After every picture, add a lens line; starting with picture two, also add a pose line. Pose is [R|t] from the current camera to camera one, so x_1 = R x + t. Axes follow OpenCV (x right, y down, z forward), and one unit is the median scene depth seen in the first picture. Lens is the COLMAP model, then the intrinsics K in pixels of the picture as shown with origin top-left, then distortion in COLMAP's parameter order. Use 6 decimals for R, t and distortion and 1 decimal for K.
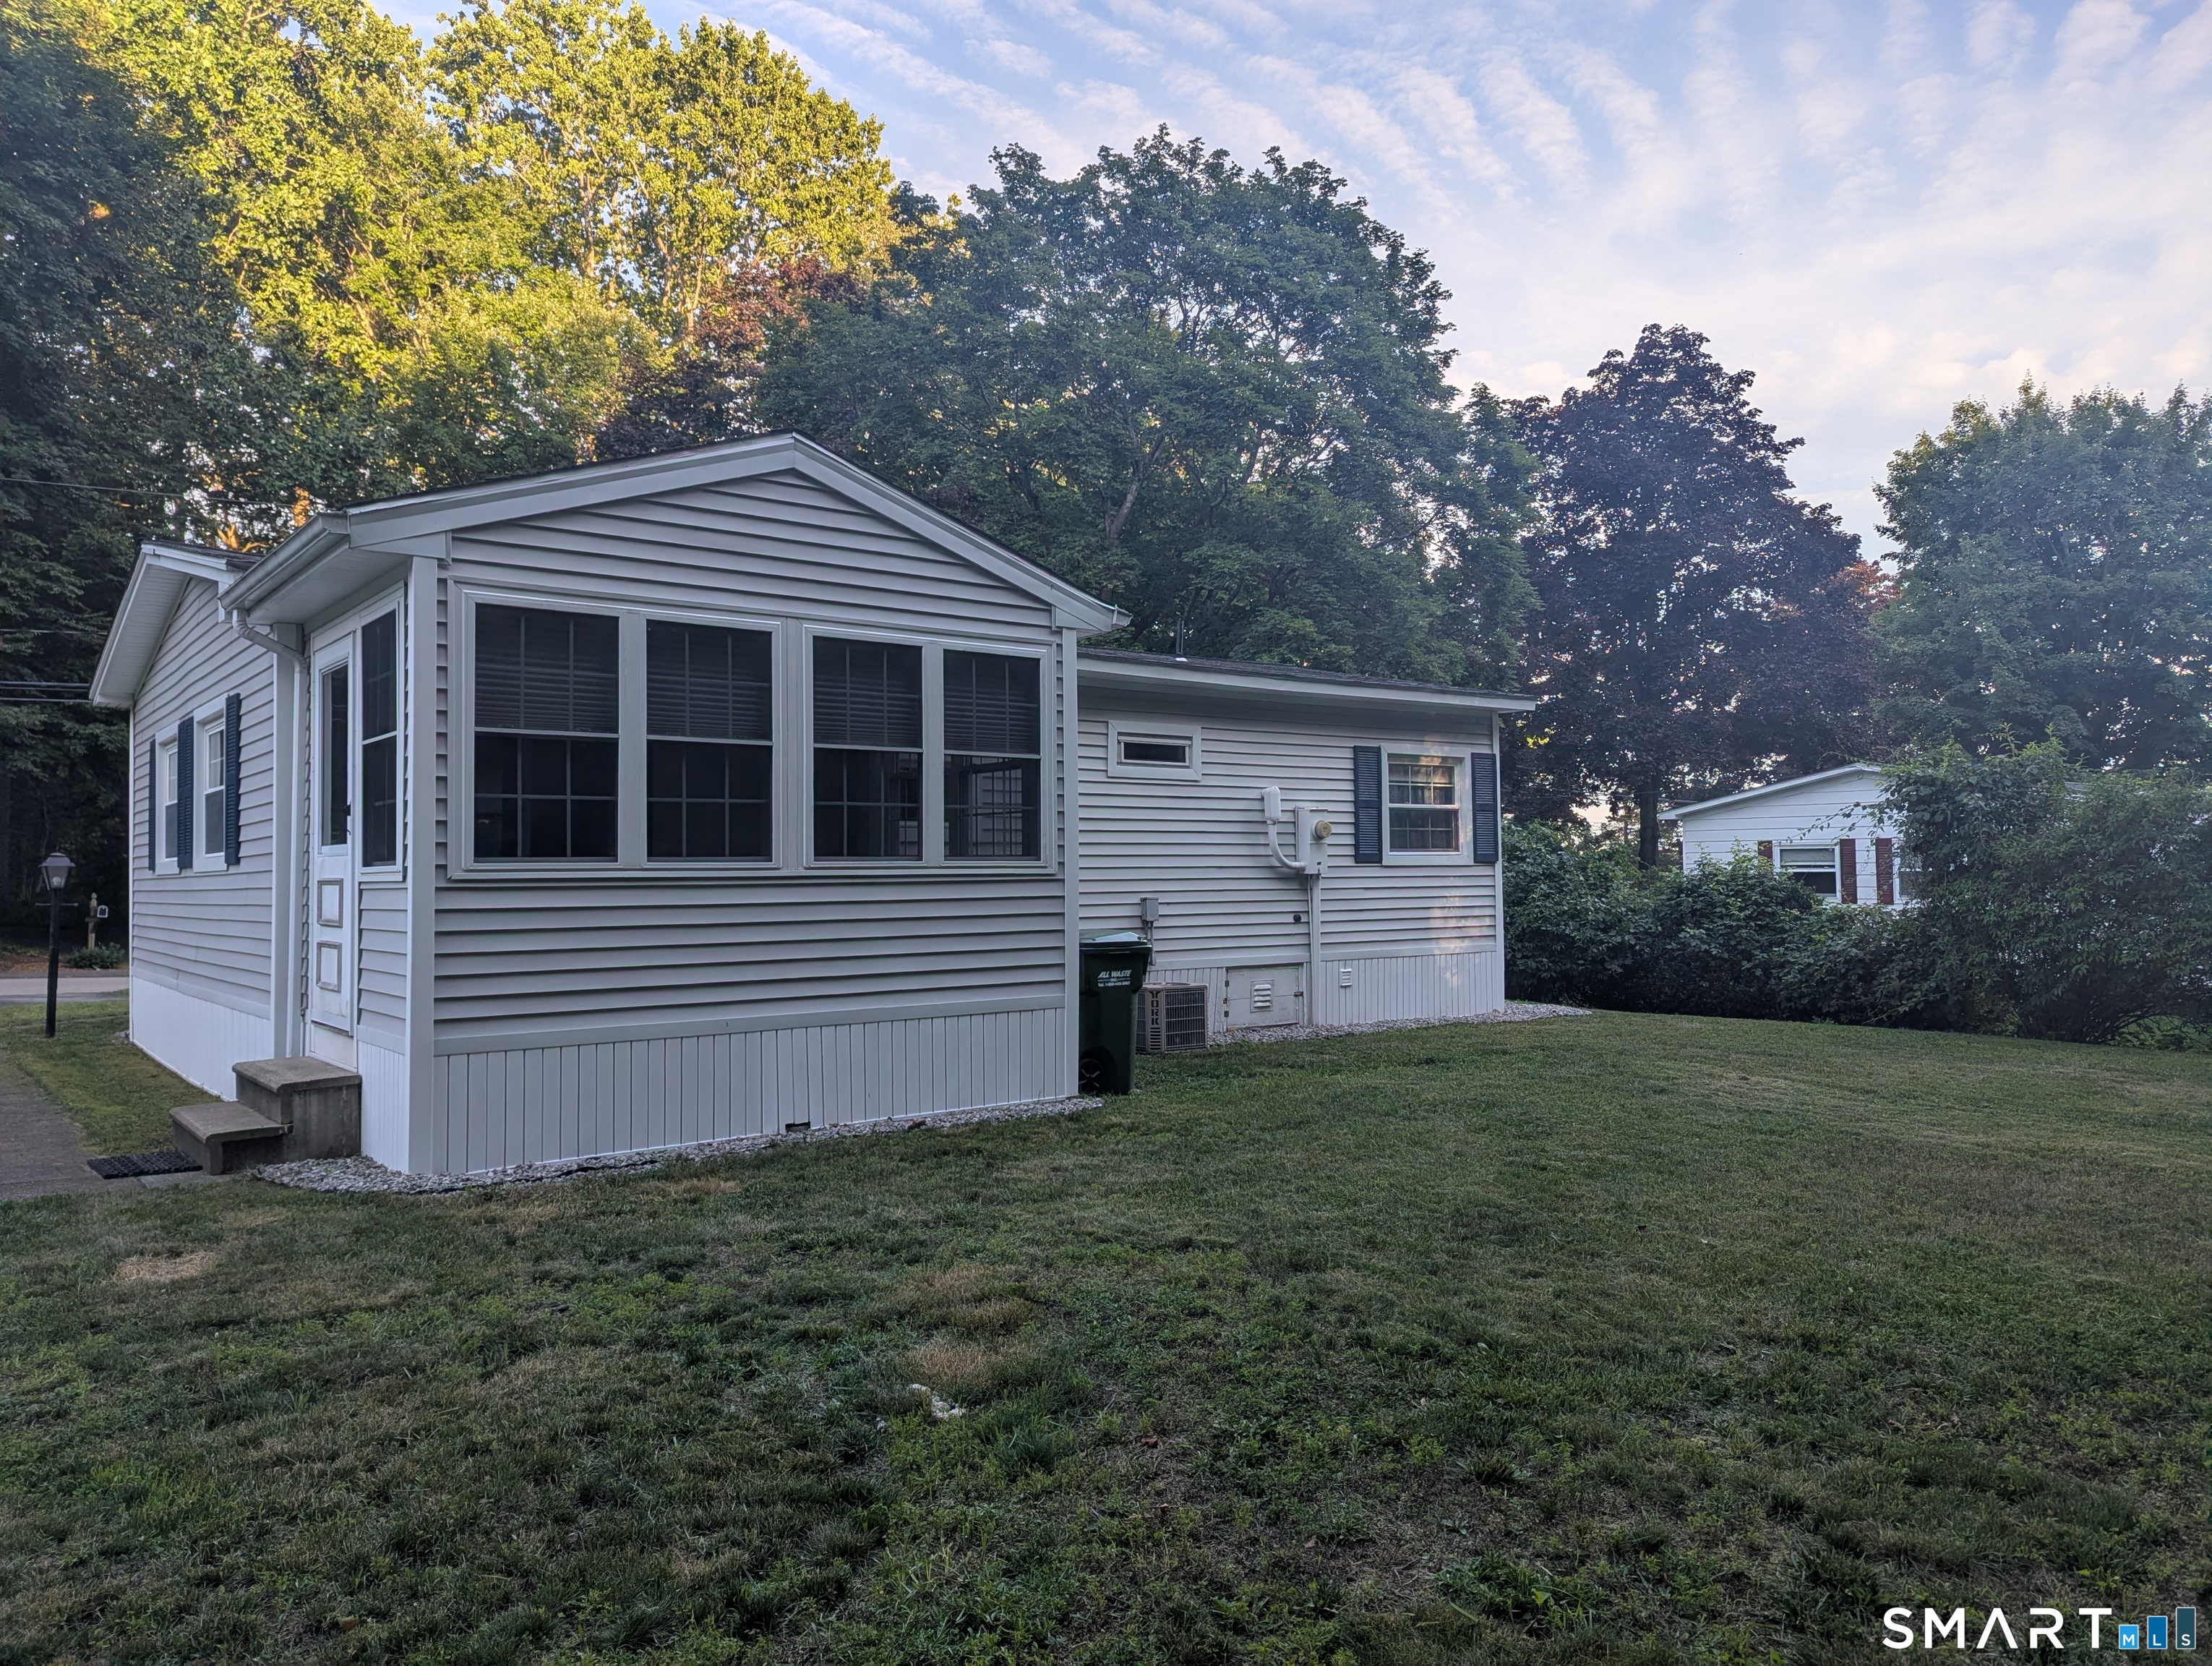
lens RADIAL K [[1563.5, 0, 1102.4], [0, 1563.5, 840.7], [0, 0, 1]] dist [0.043303, -0.034320]
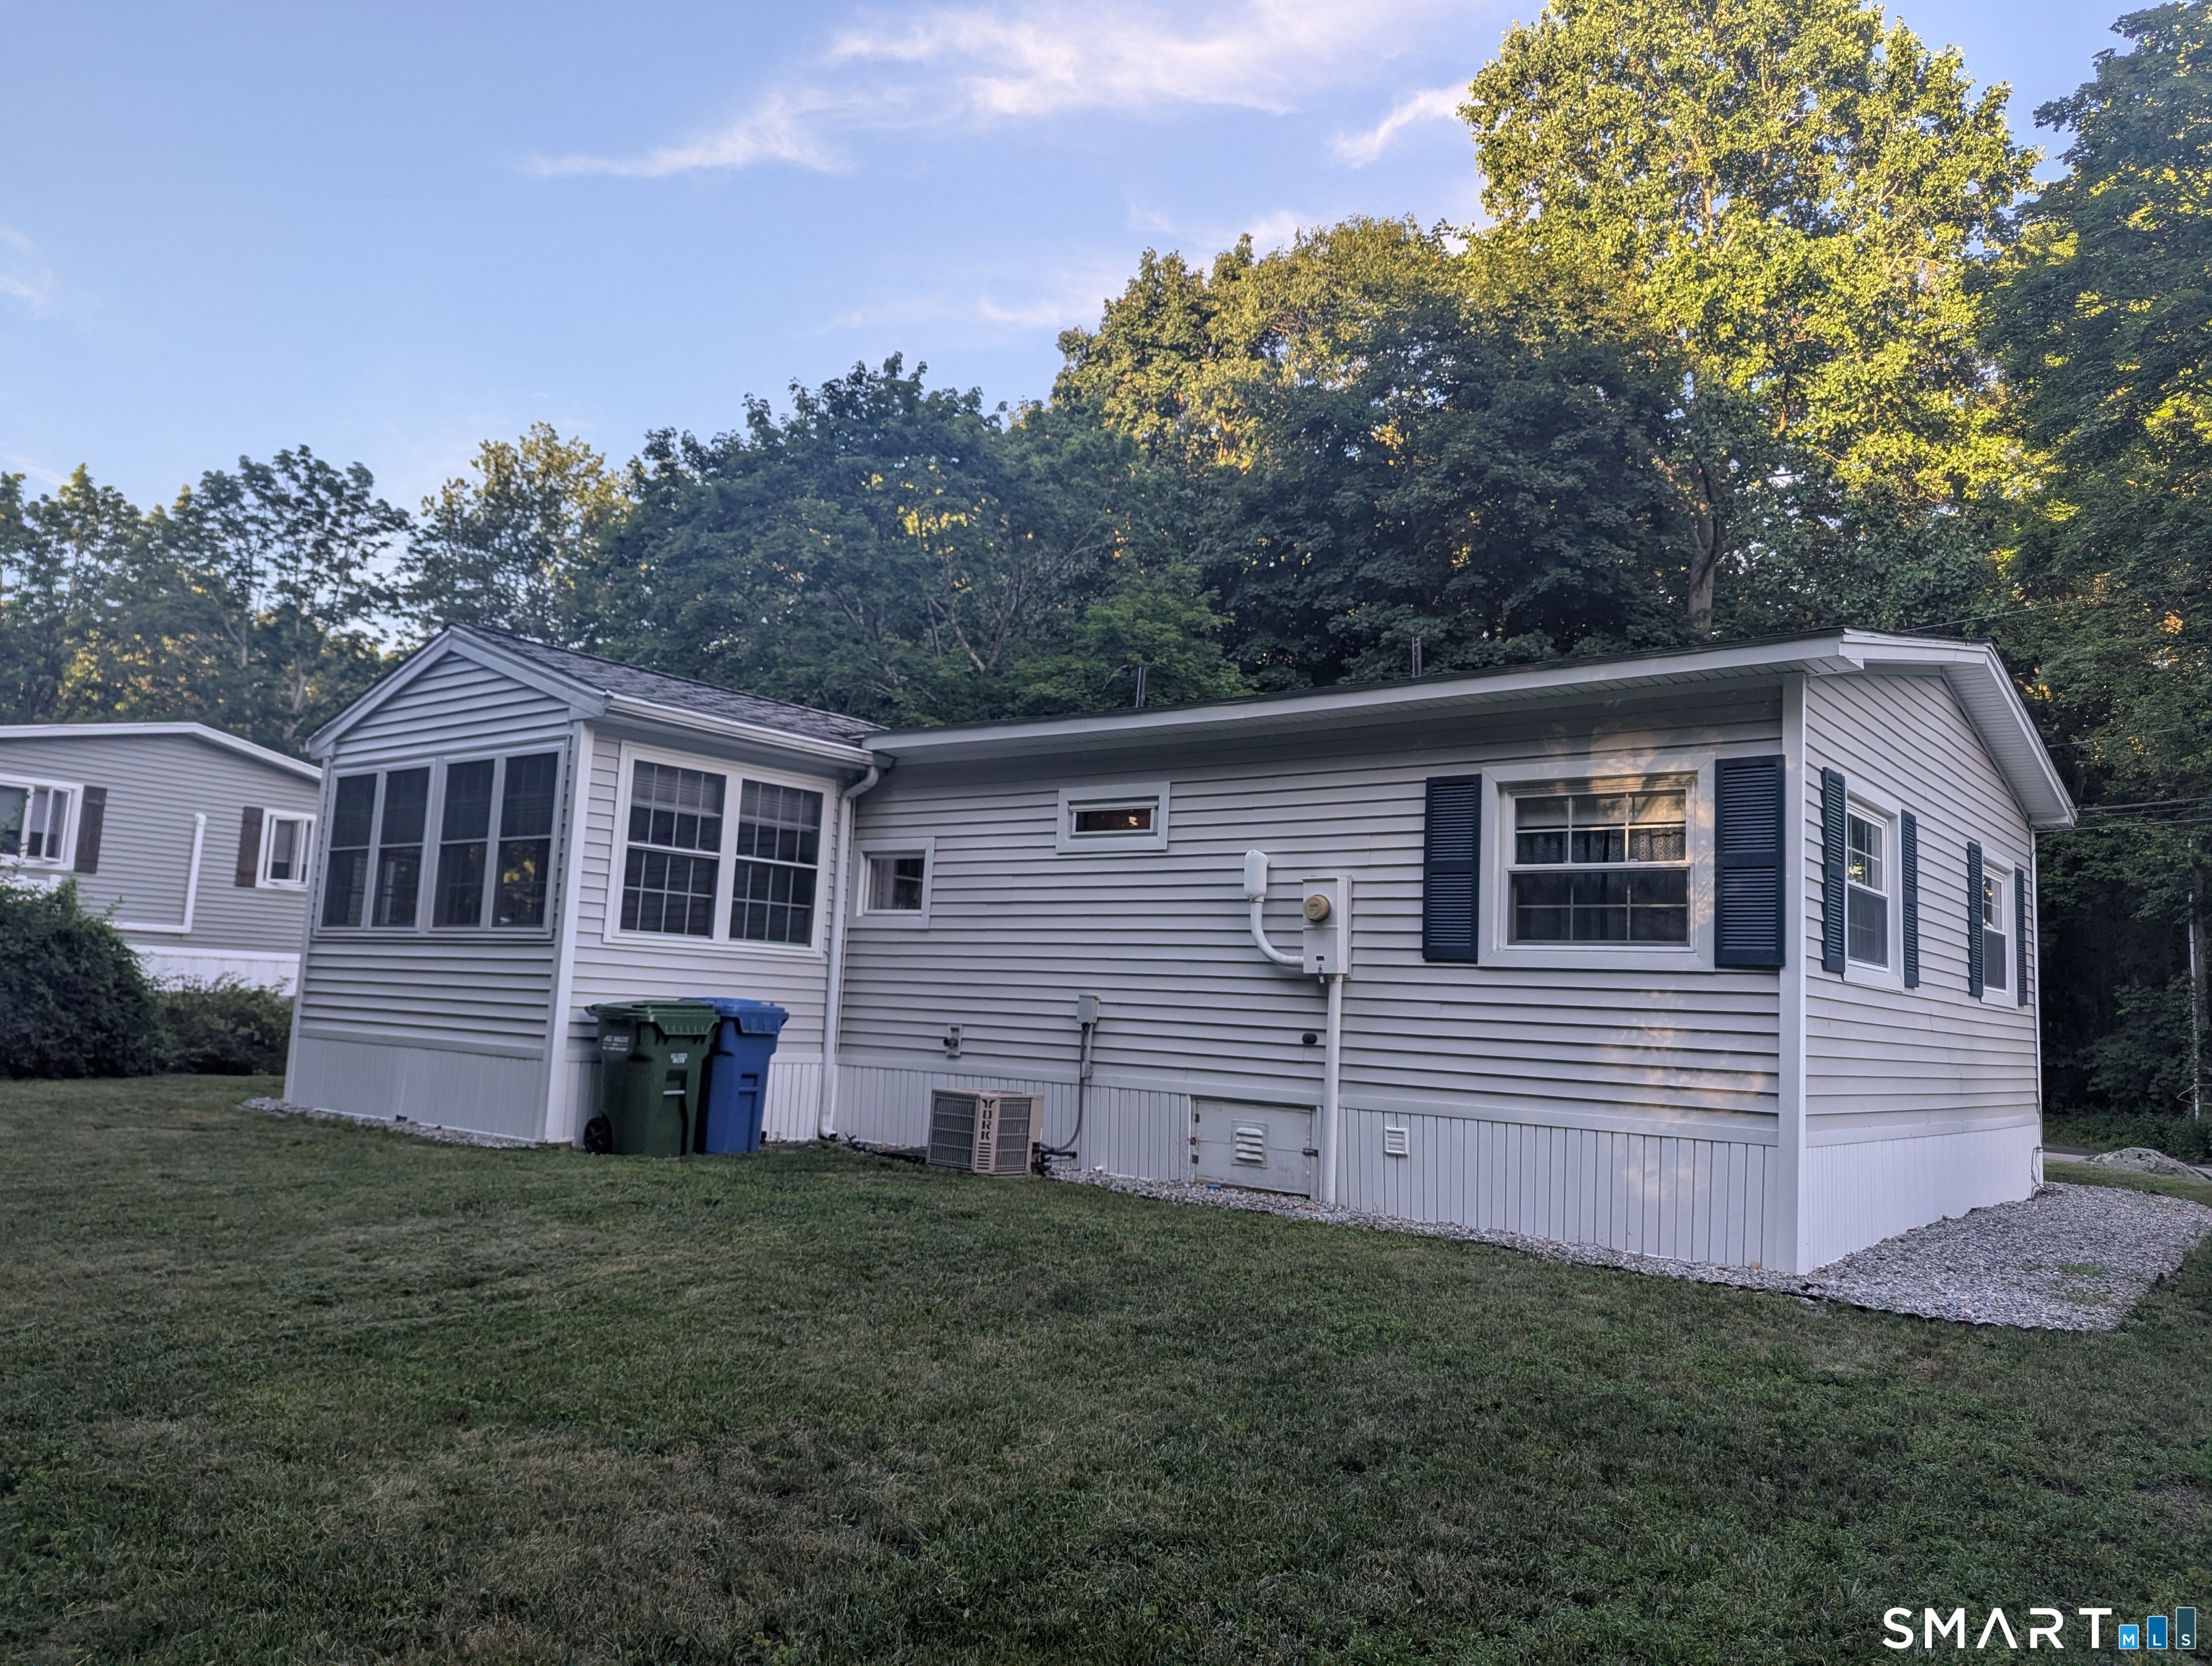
lens RADIAL K [[1563.5, 0, 1102.4], [0, 1563.5, 840.7], [0, 0, 1]] dist [0.043303, -0.034320]
pose [[0.237385, -0.084934, -0.967696, 0.774032], [-0.028757, 0.995119, -0.094395, 0.030398], [0.970990, 0.050236, 0.233784, 0.747298]]
